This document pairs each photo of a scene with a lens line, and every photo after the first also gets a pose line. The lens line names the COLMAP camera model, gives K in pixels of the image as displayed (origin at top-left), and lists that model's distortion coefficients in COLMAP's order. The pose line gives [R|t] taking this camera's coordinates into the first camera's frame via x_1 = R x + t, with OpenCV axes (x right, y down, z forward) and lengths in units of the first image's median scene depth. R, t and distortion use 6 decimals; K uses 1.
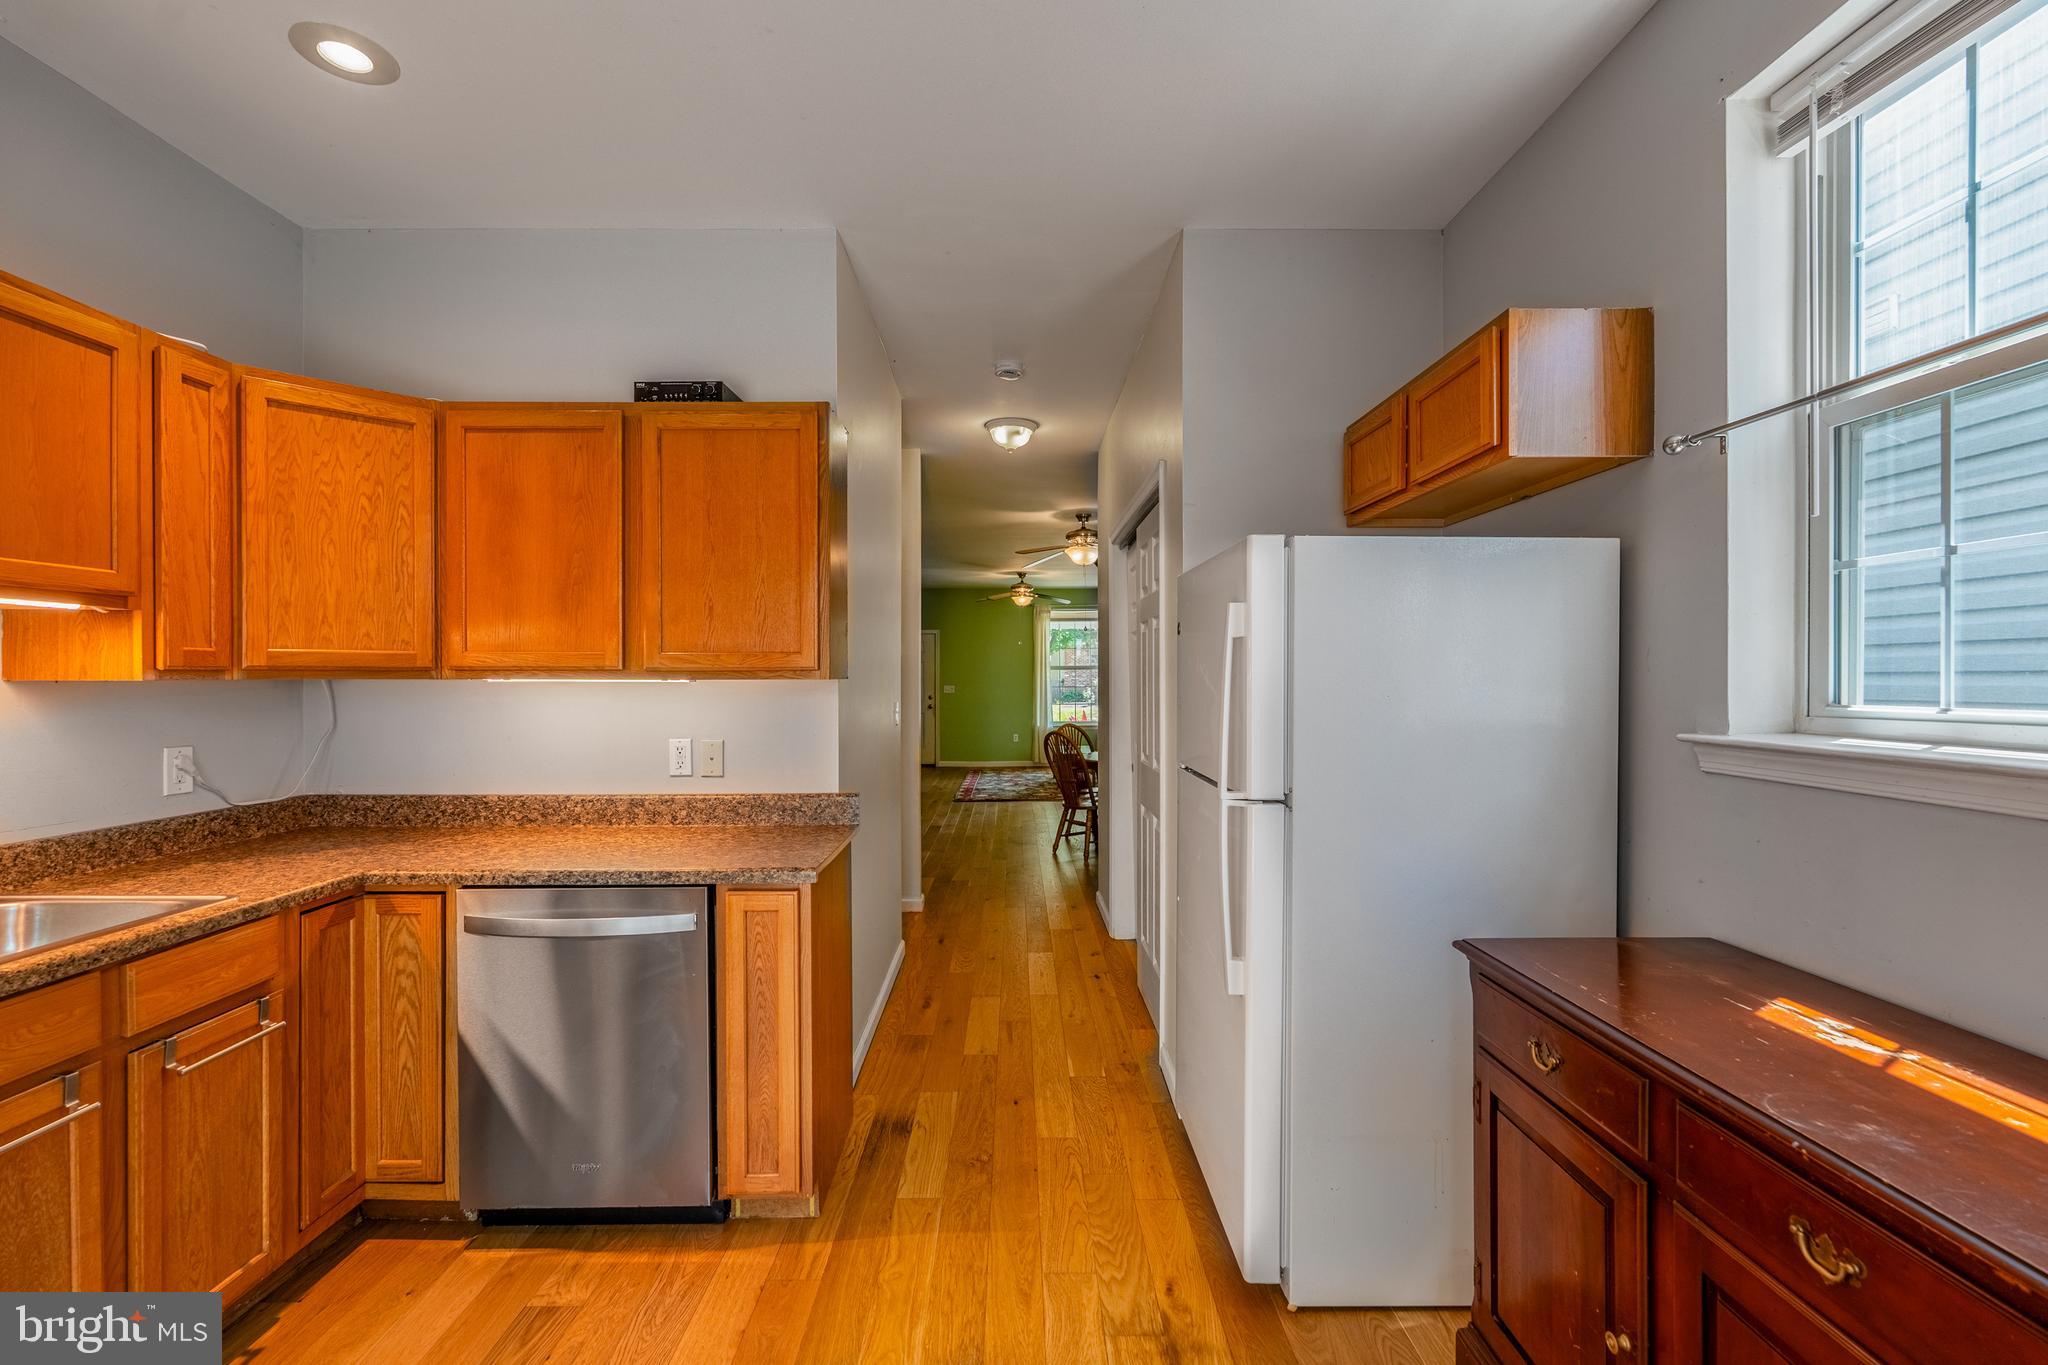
lens RADIAL K [[898.2, 0, 1026.0], [0, 898.2, 684.5], [0, 0, 1]] dist [-0.002182, -0.000040]
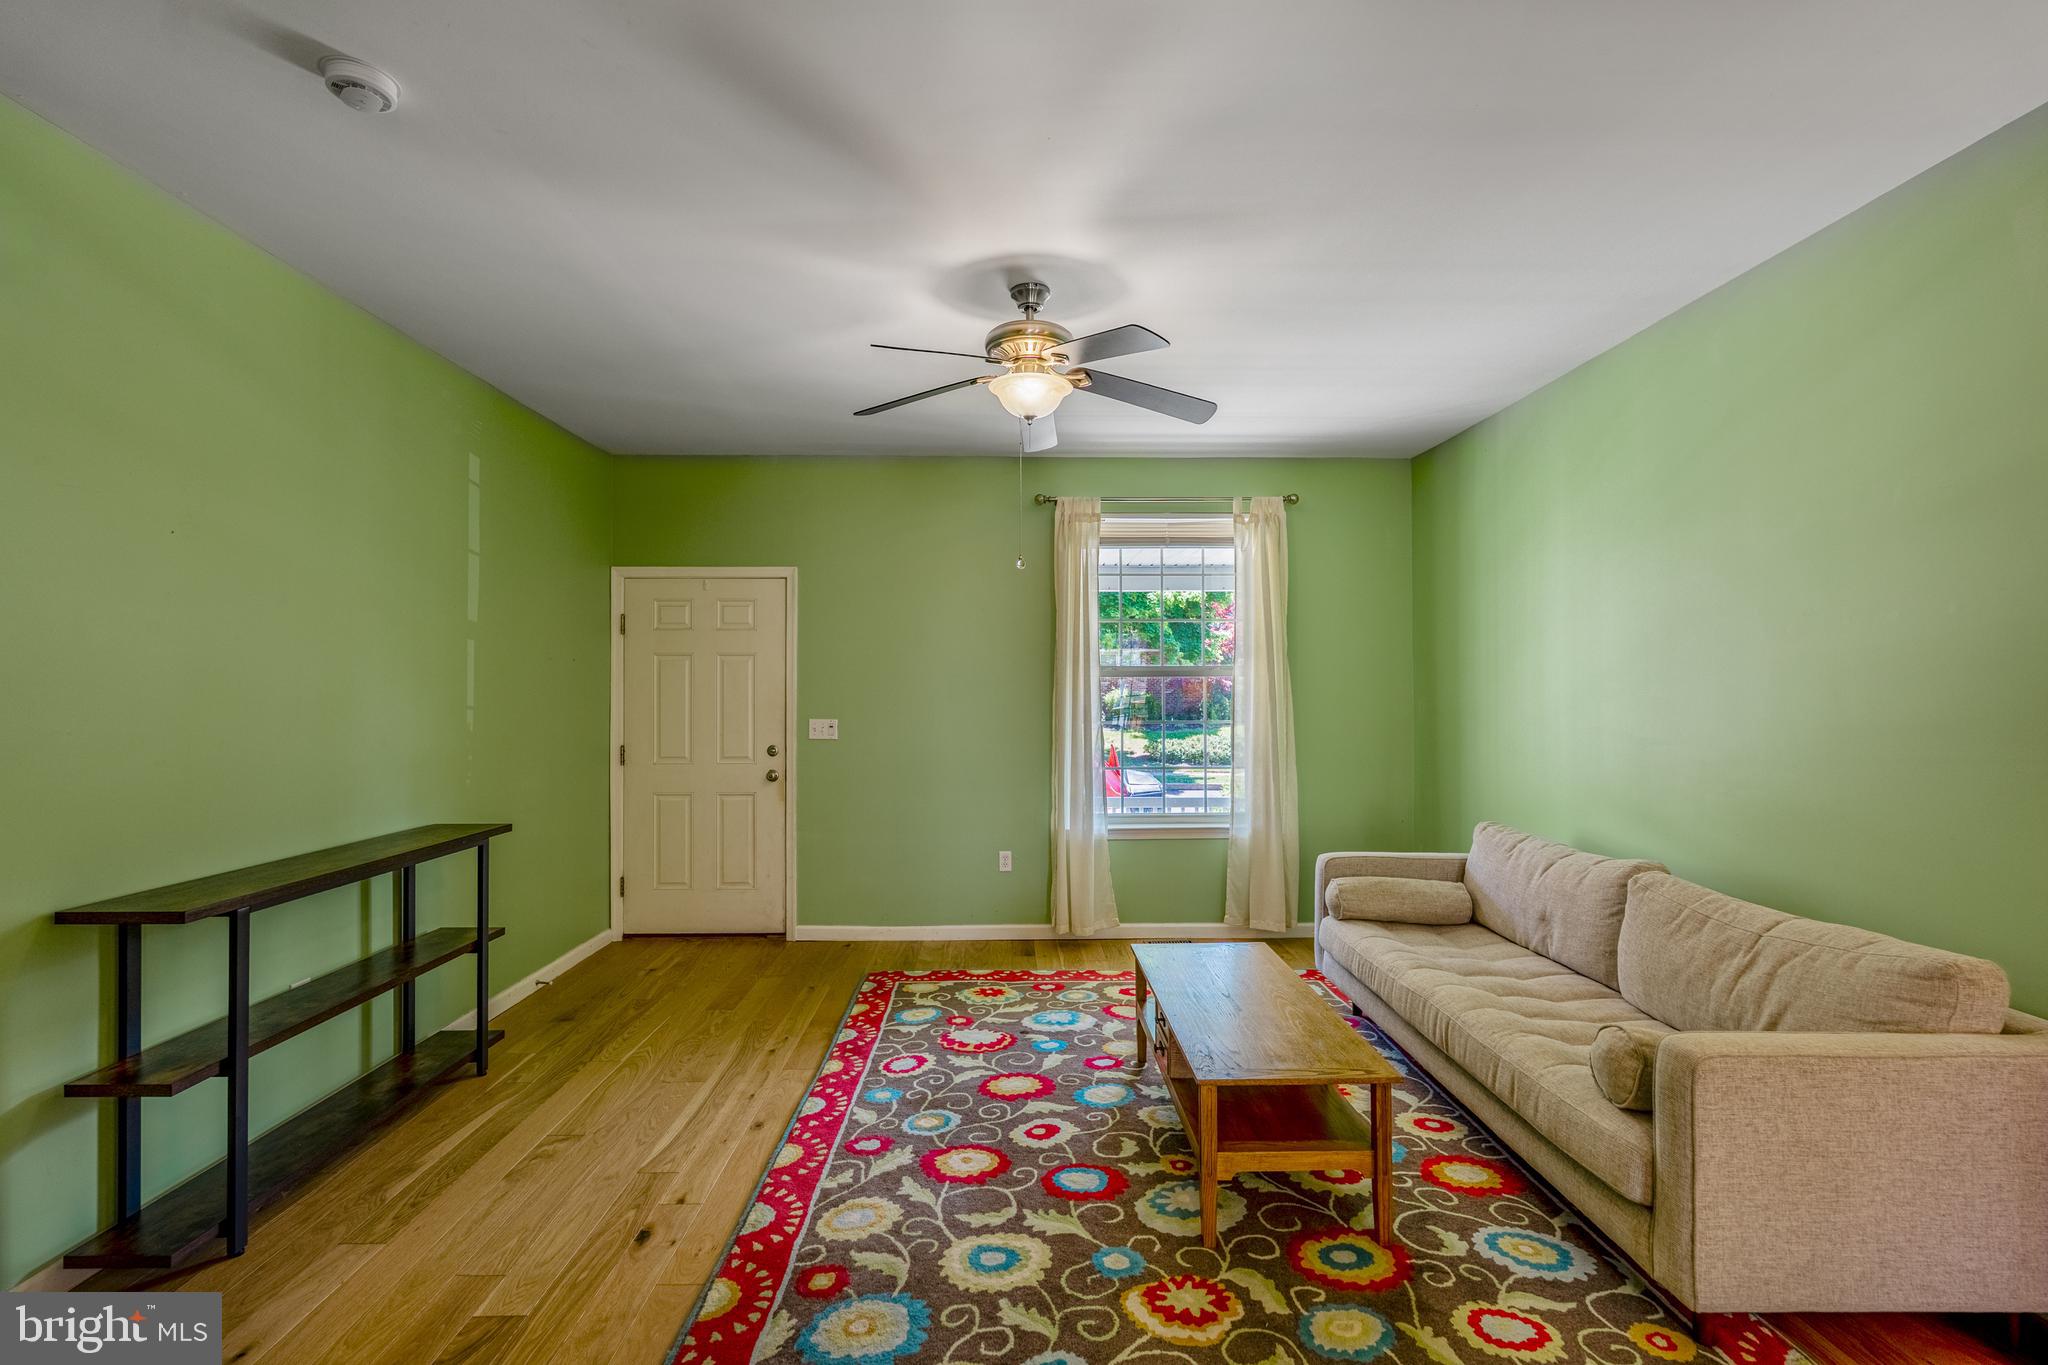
lens RADIAL K [[898.2, 0, 1026.0], [0, 898.2, 684.5], [0, 0, 1]] dist [-0.002182, -0.000040]
pose [[0.999896, -0.001049, 0.014393, -0.007979], [0.001253, 0.999899, -0.014177, -0.007377], [-0.014377, 0.014193, 0.999796, 0.633845]]
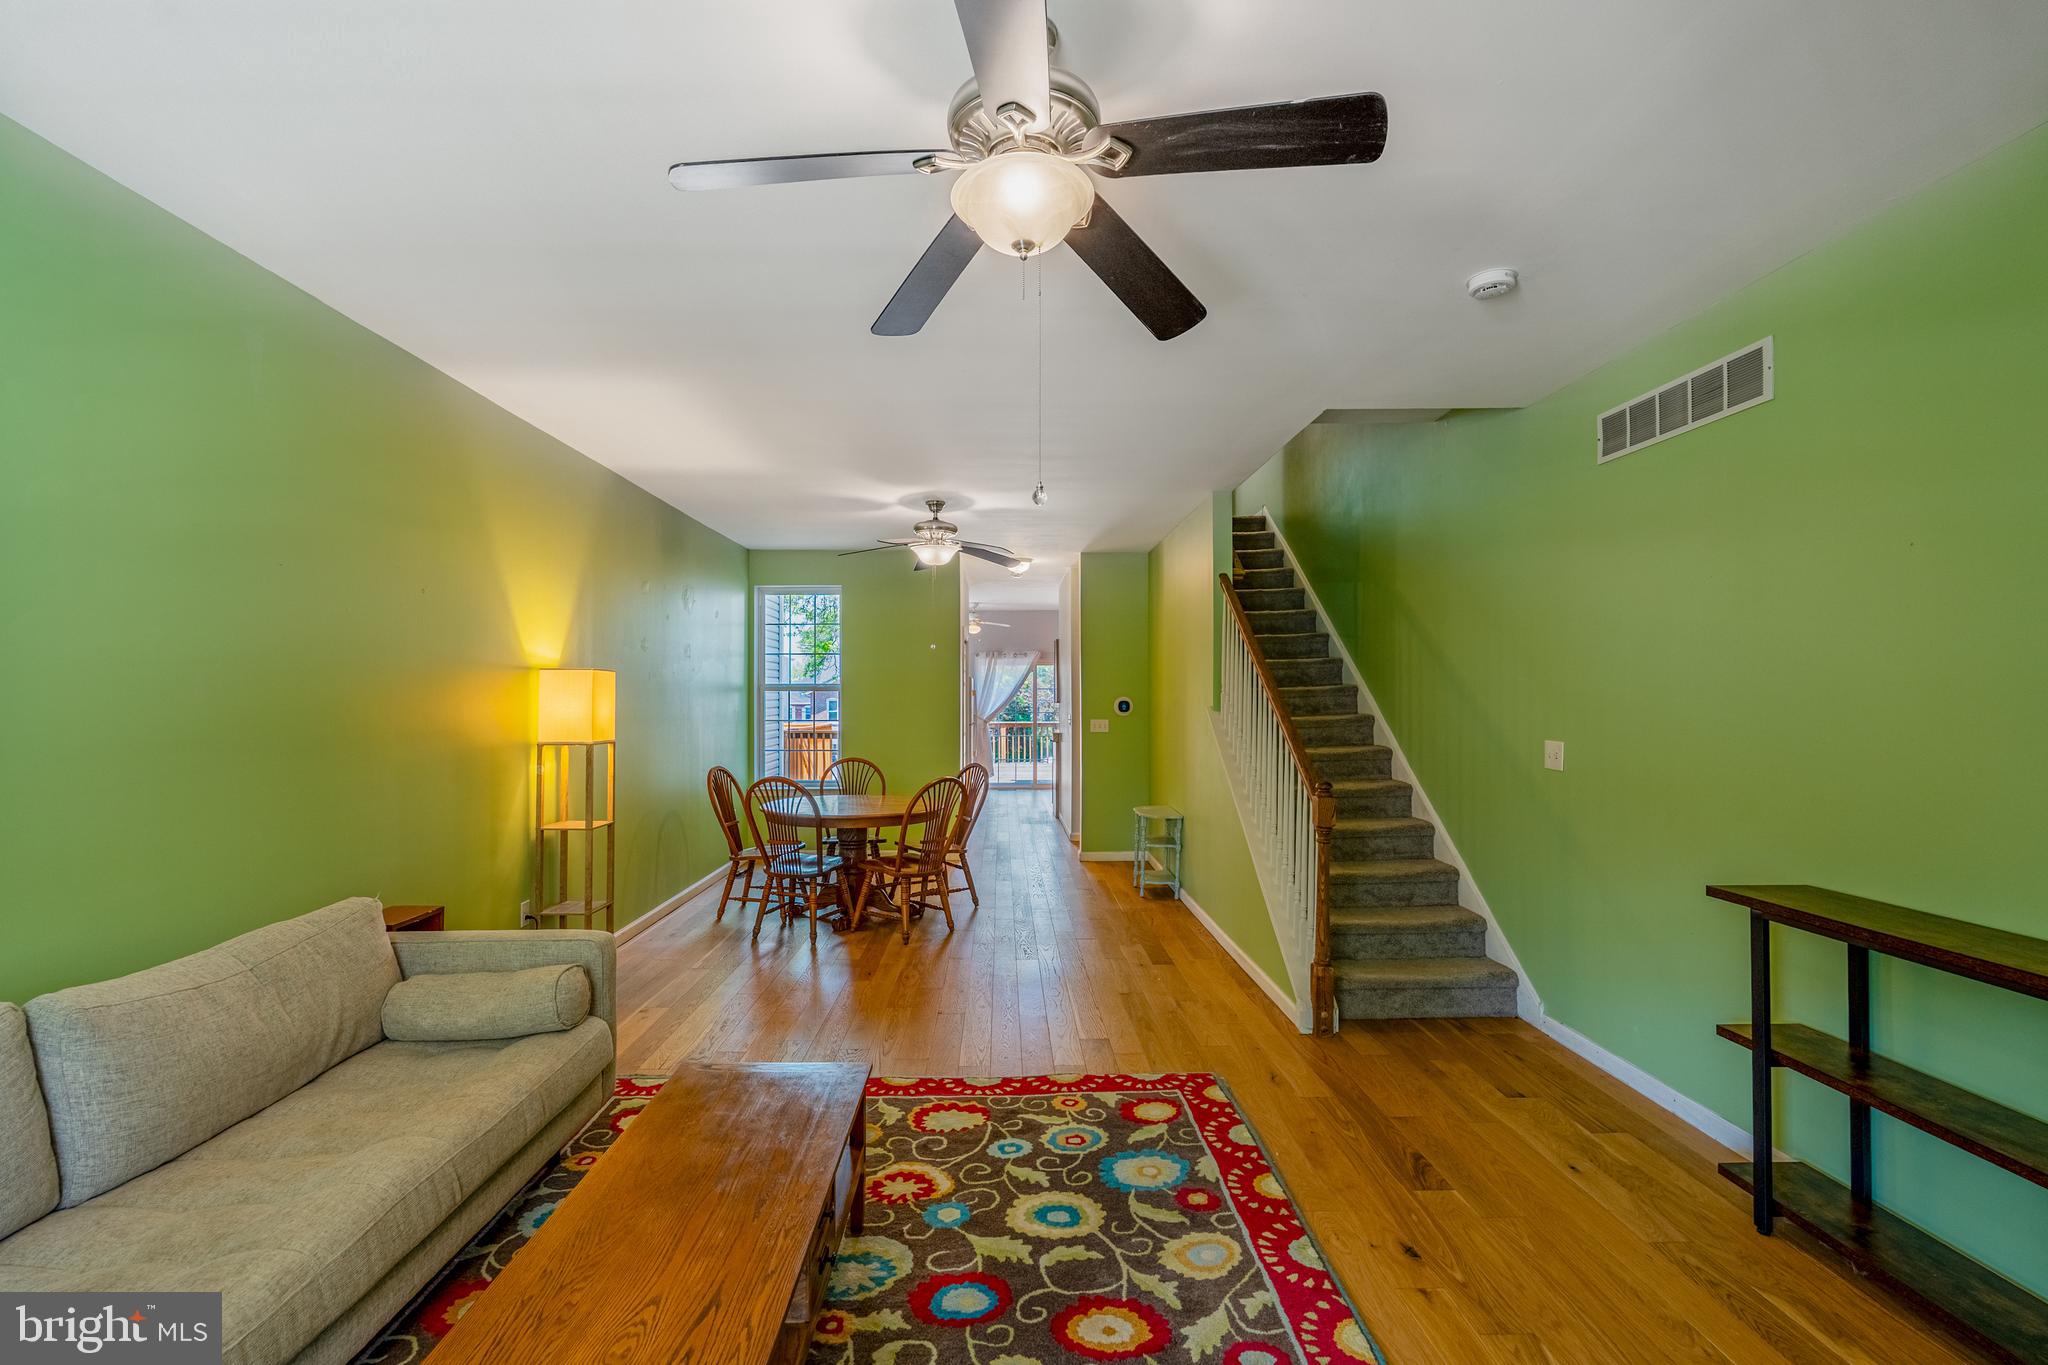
lens RADIAL K [[898.2, 0, 1026.0], [0, 898.2, 684.5], [0, 0, 1]] dist [-0.002182, -0.000040]
pose [[-0.999786, 0.000142, -0.020706, -0.001539], [0.000286, 0.999976, -0.006964, -0.012106], [0.020704, -0.006968, -0.999761, 0.974262]]
